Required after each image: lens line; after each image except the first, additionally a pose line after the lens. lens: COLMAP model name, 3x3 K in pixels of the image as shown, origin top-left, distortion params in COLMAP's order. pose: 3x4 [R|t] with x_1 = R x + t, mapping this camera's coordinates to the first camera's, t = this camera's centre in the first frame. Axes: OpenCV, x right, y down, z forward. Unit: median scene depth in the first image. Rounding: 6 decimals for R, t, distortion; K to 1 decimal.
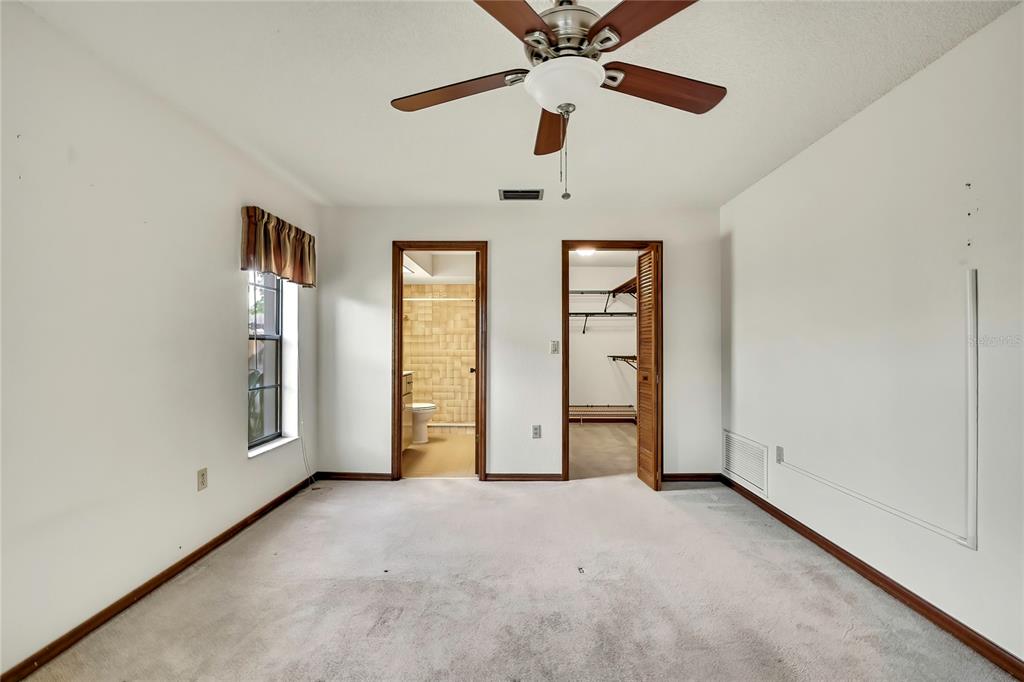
lens RADIAL K [[434.7, 0, 514.1], [0, 434.7, 339.9], [0, 0, 1]] dist [-0.003801, -0.000214]
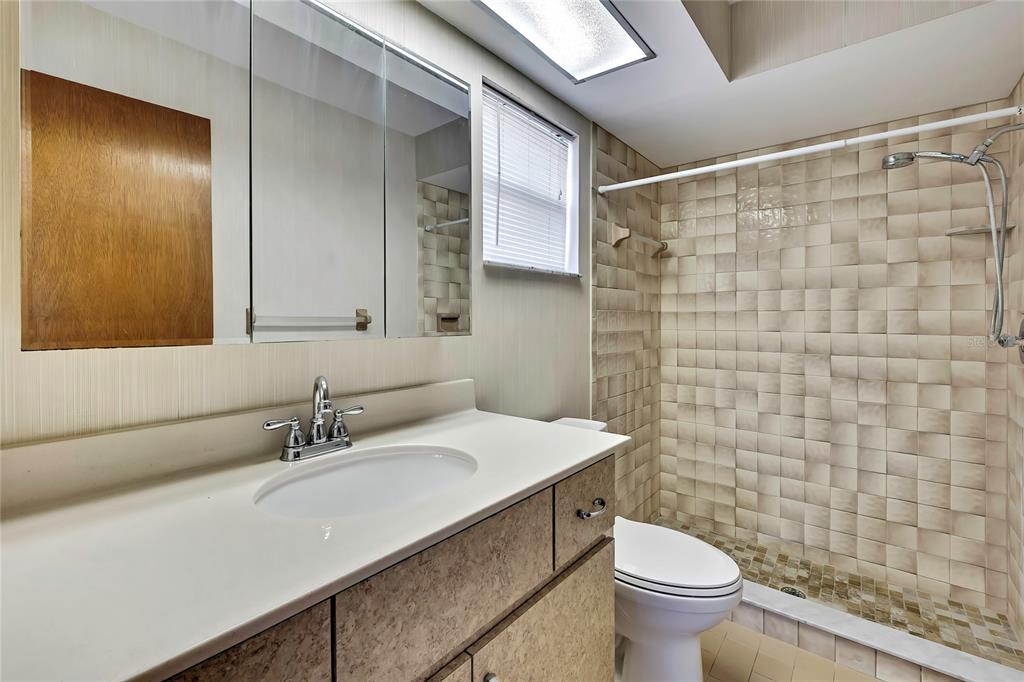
lens RADIAL K [[452.9, 0, 528.6], [0, 452.9, 318.6], [0, 0, 1]] dist [0.002307, 0.001505]
pose [[0.798756, 0.005722, -0.601627, -0.176789], [0.002497, 0.999915, 0.012825, 0.010830], [0.601649, -0.011746, 0.798674, 1.062523]]
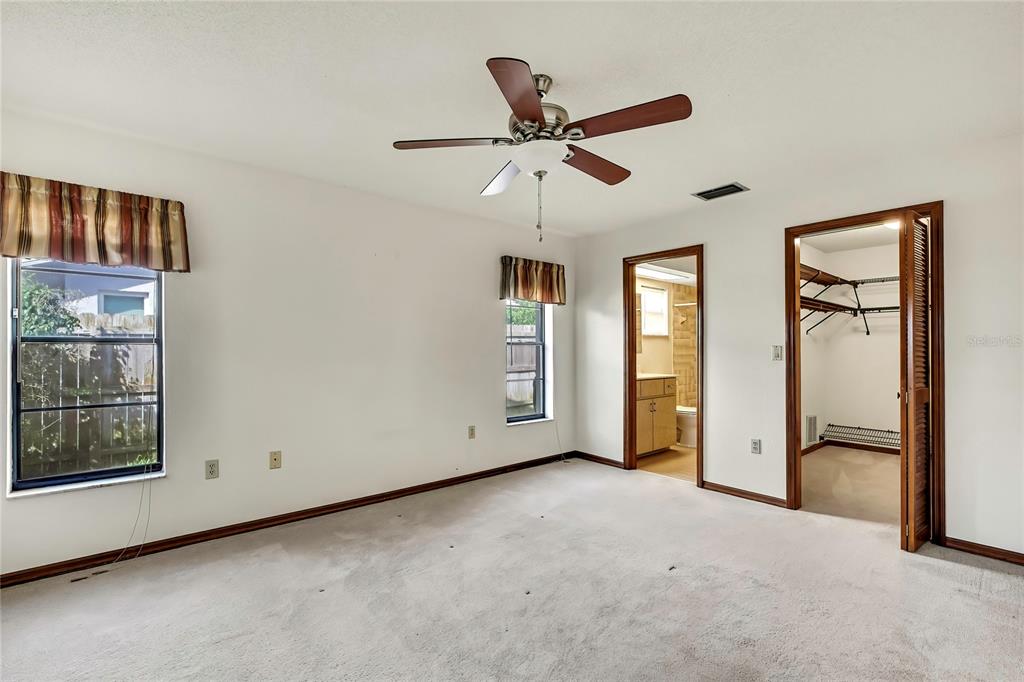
lens RADIAL K [[452.9, 0, 514.1], [0, 452.9, 345.8], [0, 0, 1]] dist [0.002307, 0.001505]
pose [[0.657367, -0.003200, -0.753564, 0.430668], [0.007051, 0.999973, 0.001904, -0.002657], [0.753537, -0.006565, 0.657372, 0.005445]]
